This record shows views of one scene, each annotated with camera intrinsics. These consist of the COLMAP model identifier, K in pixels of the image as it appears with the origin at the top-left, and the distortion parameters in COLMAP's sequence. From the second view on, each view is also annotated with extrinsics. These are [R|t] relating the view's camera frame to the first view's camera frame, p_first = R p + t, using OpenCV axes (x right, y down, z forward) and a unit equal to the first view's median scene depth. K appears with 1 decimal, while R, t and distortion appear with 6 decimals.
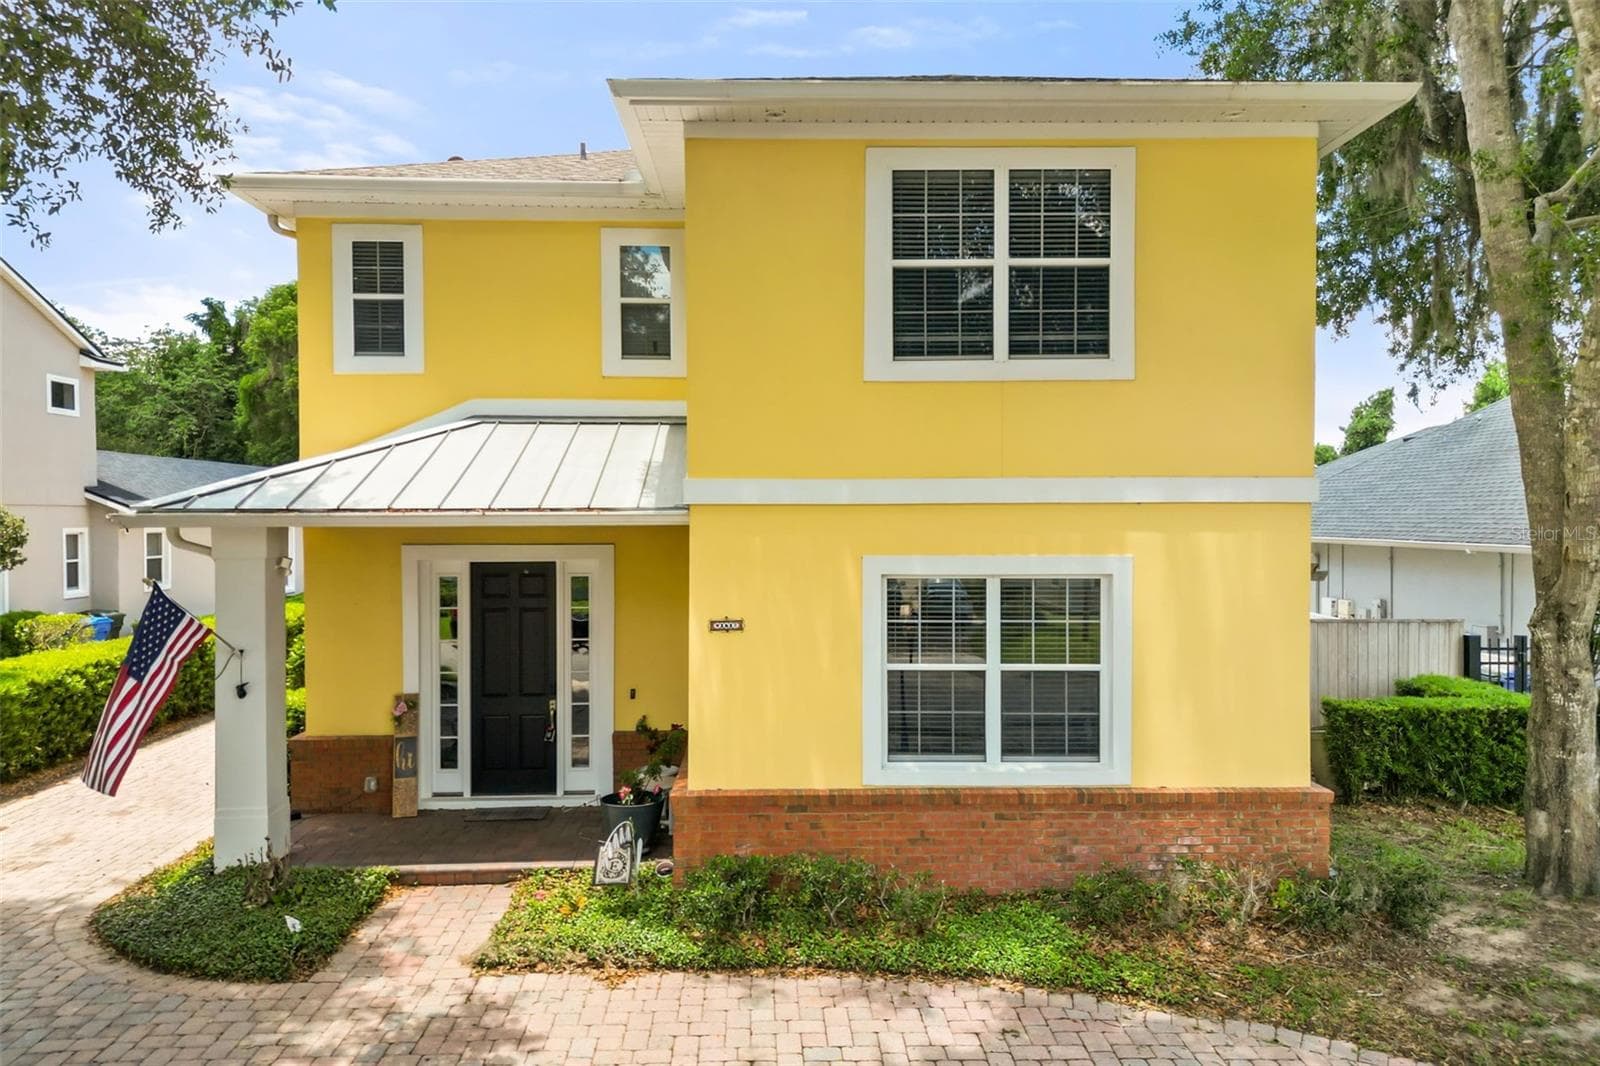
lens RADIAL K [[1146.1, 0, 781.0], [0, 1146.1, 529.2], [0, 0, 1]] dist [0.023135, -0.017580]
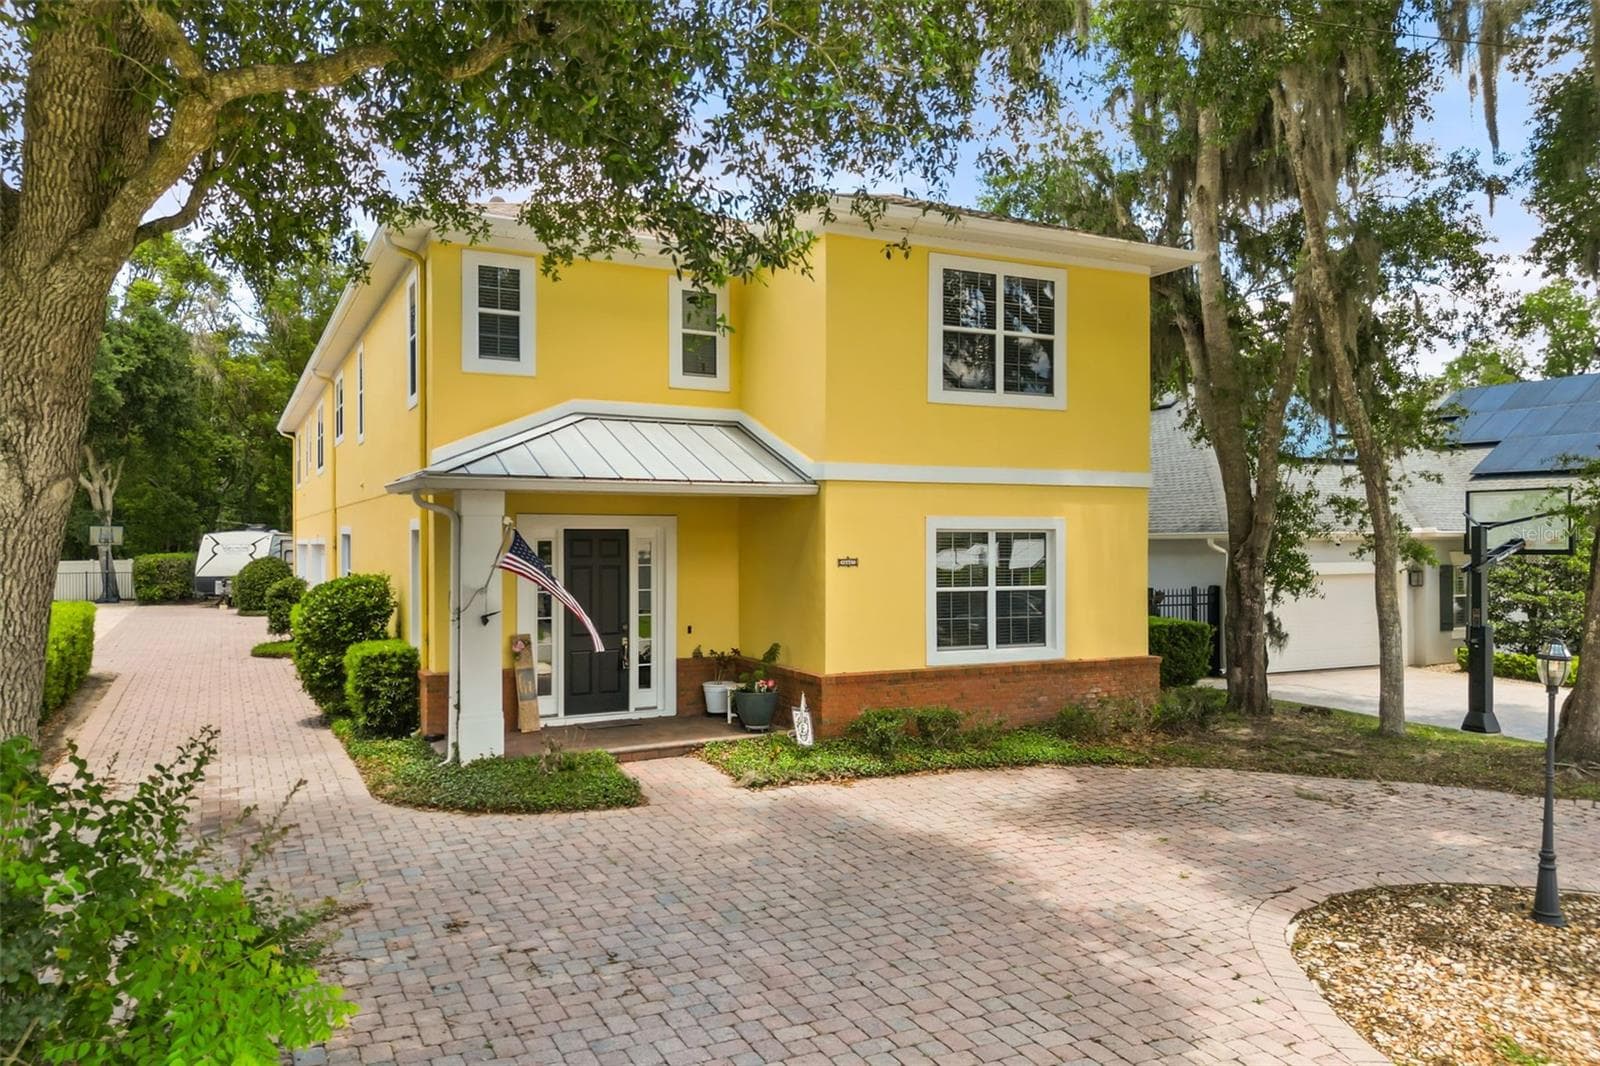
lens RADIAL K [[1146.1, 0, 793.5], [0, 1146.1, 541.5], [0, 0, 1]] dist [0.023135, -0.017580]
pose [[0.899396, 0.002663, 0.437126, -0.748882], [0.003701, 0.999899, -0.013706, 0.076581], [-0.437118, 0.013945, 0.899296, -0.296755]]
